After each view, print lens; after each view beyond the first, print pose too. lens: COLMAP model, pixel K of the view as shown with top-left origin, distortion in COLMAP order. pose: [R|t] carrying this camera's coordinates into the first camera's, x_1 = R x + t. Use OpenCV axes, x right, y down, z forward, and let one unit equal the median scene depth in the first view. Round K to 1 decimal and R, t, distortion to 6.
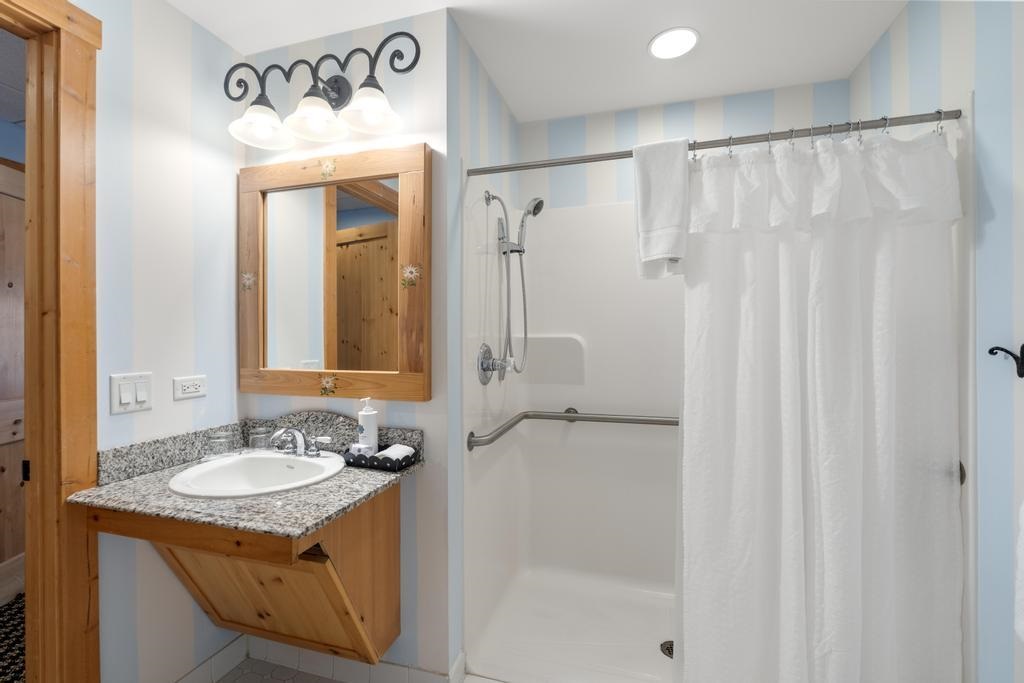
lens RADIAL K [[458.2, 0, 510.3], [0, 458.2, 337.2], [0, 0, 1]] dist [-0.006969, 0.000399]
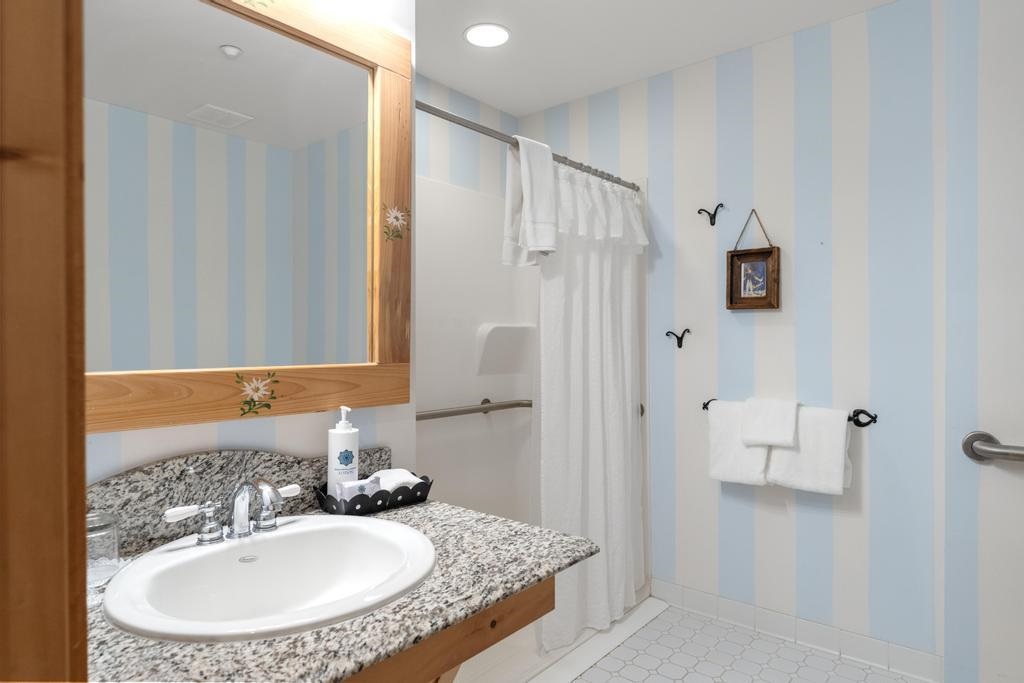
lens RADIAL K [[619.7, 0, 512.3], [0, 619.7, 342.0], [0, 0, 1]] dist [-0.005732, -0.000625]
pose [[0.383204, 0.003753, 0.923656, -1.009770], [0.003355, 0.999979, -0.005455, 0.051422], [-0.923658, 0.005189, 0.383184, 0.478426]]
